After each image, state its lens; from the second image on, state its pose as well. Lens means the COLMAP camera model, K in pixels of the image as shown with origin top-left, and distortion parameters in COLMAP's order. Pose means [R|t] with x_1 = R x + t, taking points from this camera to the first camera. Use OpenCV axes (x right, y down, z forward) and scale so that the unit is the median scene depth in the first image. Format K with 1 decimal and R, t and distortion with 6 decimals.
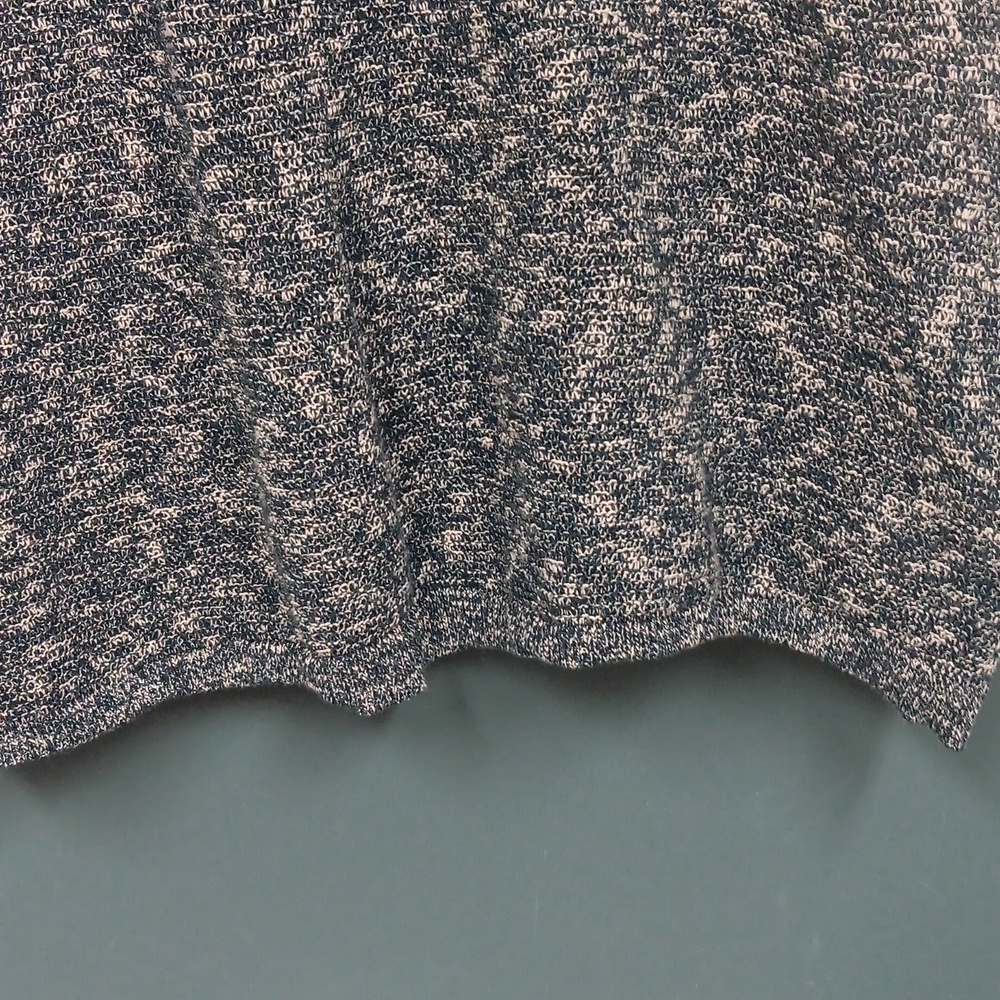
lens RADIAL K [[1452.6, 0, 498.9], [0, 1452.6, 499.3], [0, 0, 1]] dist [-0.012434, 0.000000]
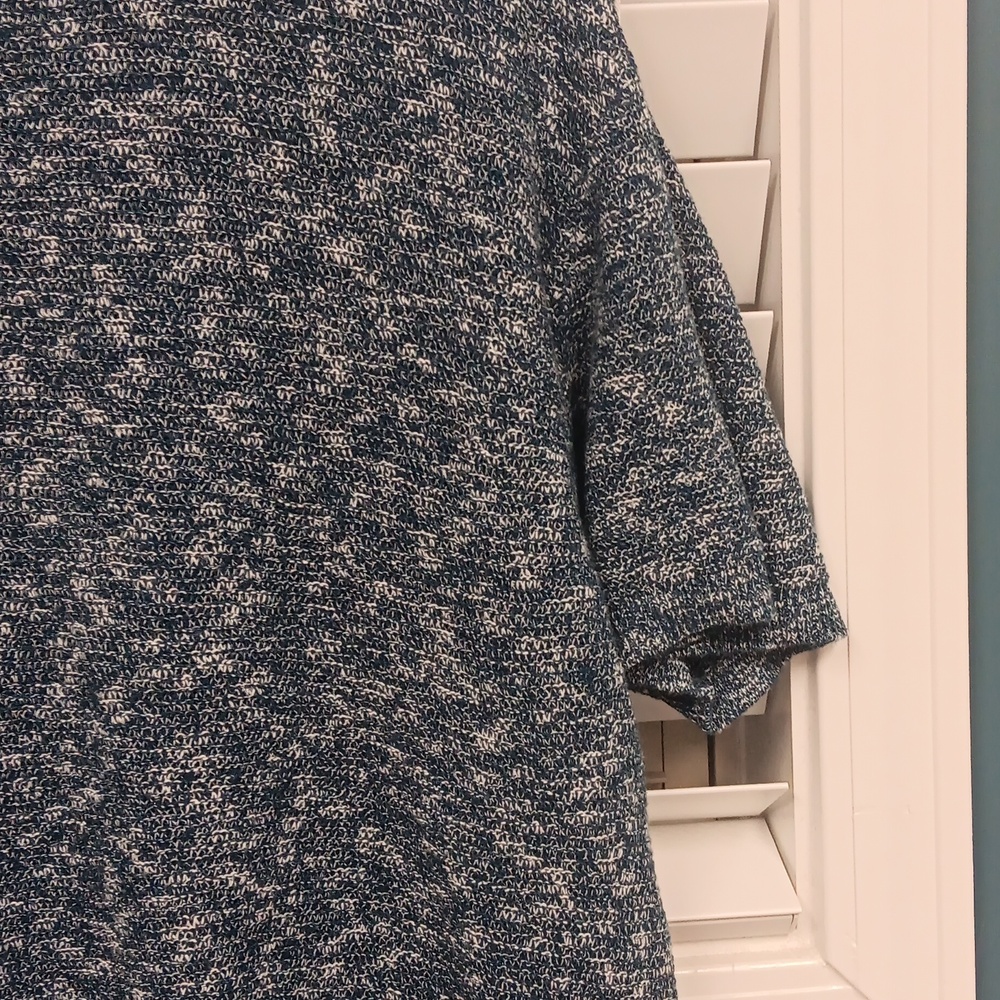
lens RADIAL K [[1452.6, 0, 501.3], [0, 1452.6, 500.7], [0, 0, 1]] dist [-0.012434, 0.000000]
pose [[0.997269, 0.015505, 0.072205, 0.182953], [0.005320, 0.960091, -0.279637, -0.298335], [-0.073659, 0.279258, 0.957387, -0.067781]]
